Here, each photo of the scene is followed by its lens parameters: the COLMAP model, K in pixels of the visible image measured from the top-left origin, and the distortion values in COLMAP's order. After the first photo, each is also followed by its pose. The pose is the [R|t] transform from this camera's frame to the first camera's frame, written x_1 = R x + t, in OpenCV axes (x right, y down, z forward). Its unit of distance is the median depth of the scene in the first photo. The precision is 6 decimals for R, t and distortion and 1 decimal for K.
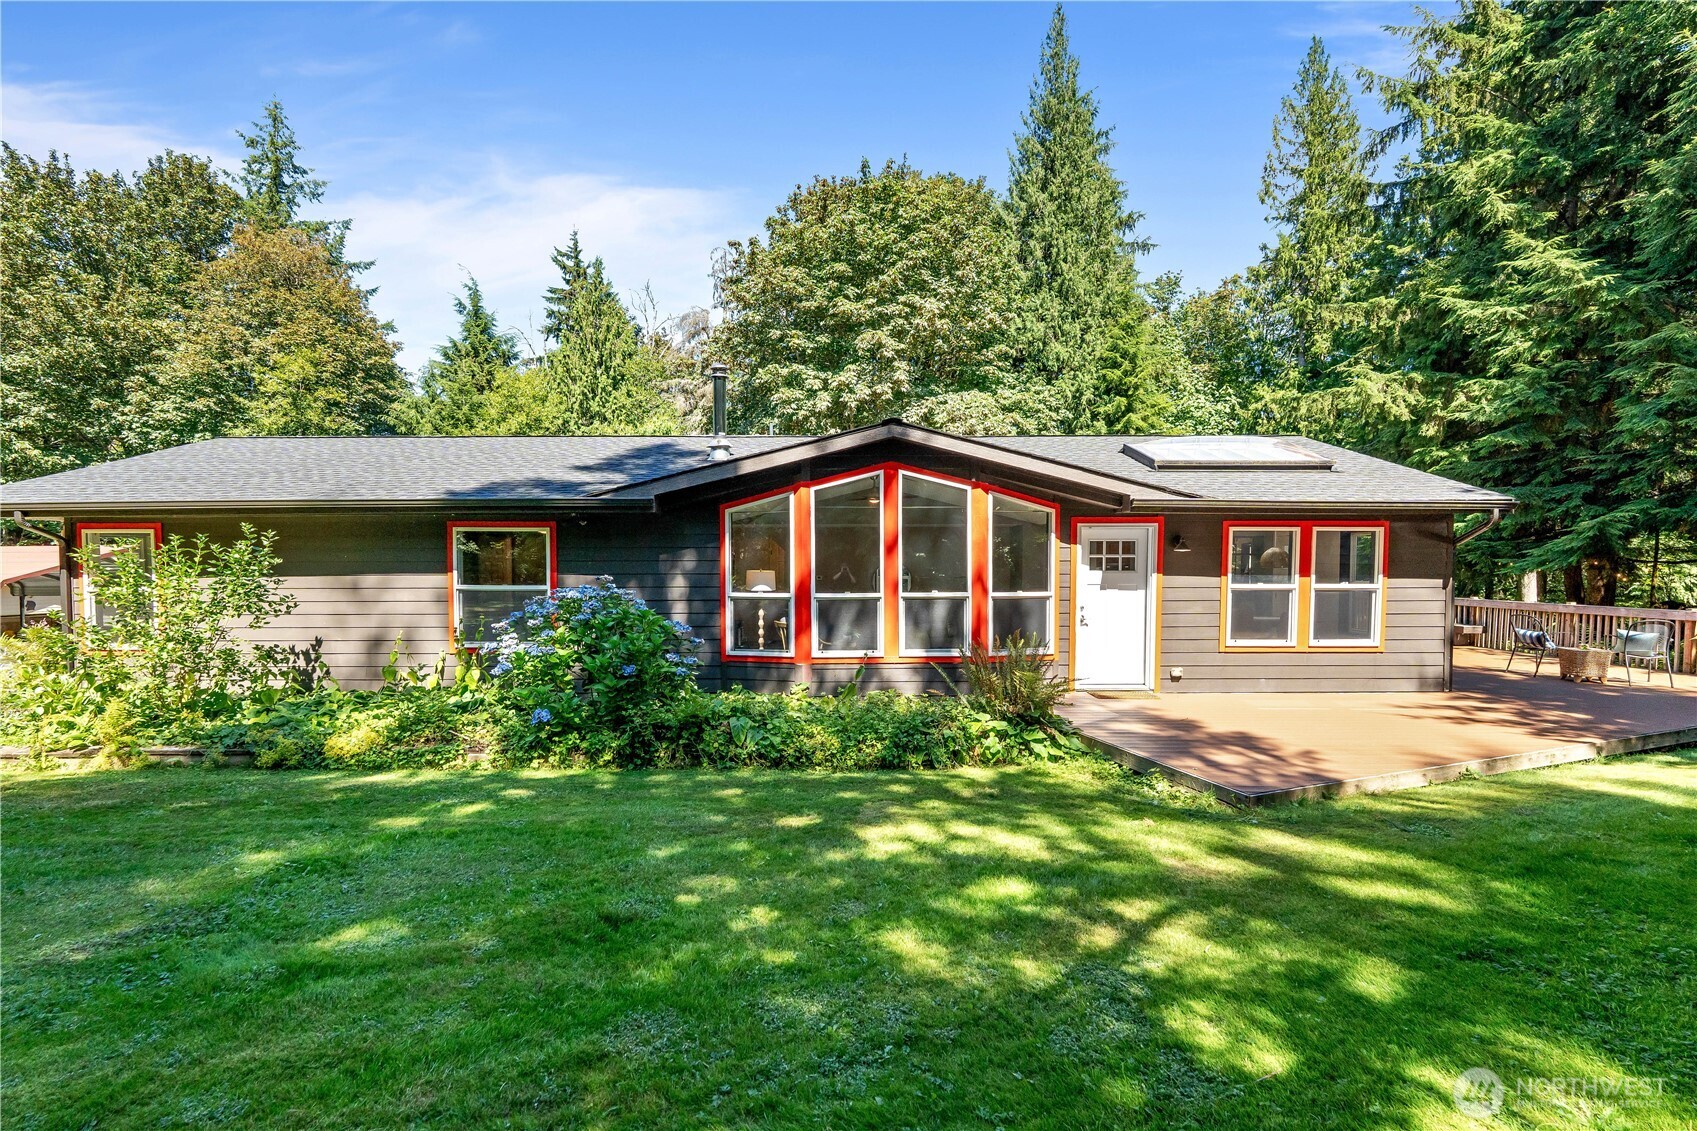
lens RADIAL K [[728.1, 0, 853.6], [0, 728.1, 594.5], [0, 0, 1]] dist [-0.017694, 0.000009]
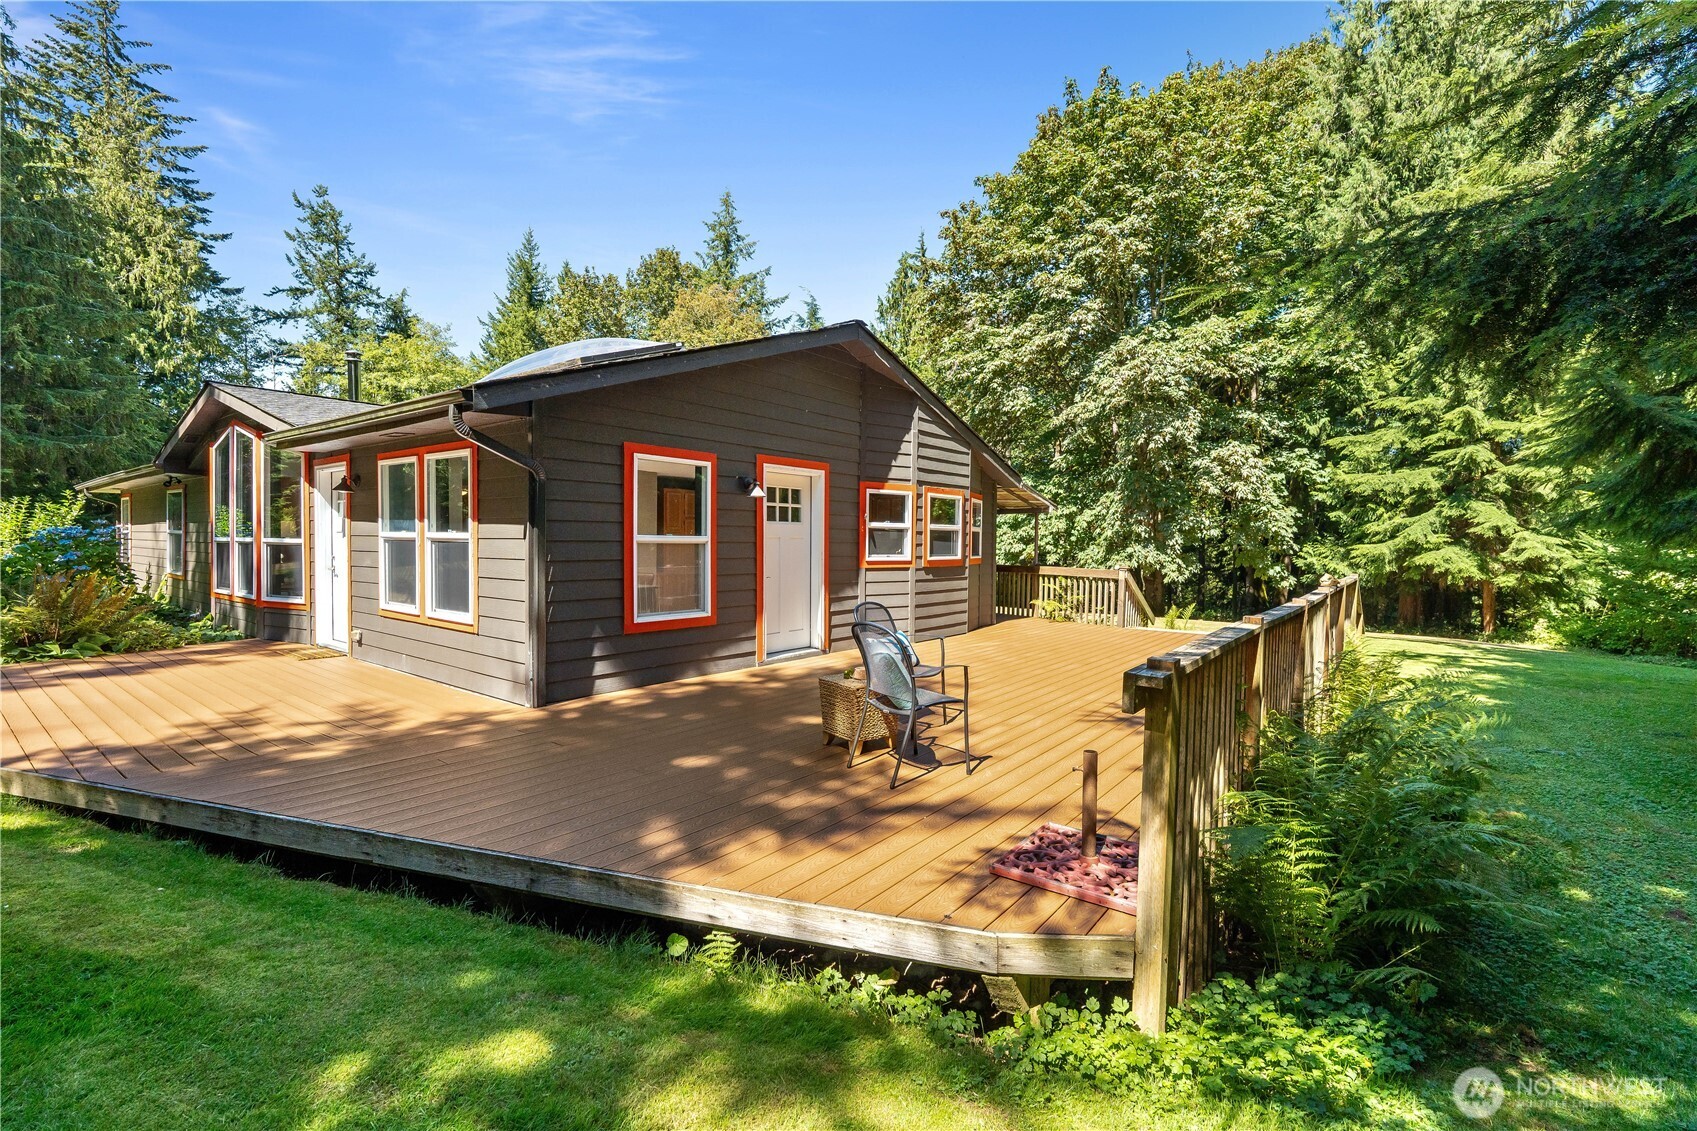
lens RADIAL K [[757.9, 0, 842.7], [0, 757.9, 501.6], [0, 0, 1]] dist [0.000697, 0.000081]
pose [[0.783198, -0.029058, -0.621092, 0.318963], [-0.035001, 0.995263, -0.090699, 0.001517], [0.620786, 0.092774, 0.778472, 0.135237]]
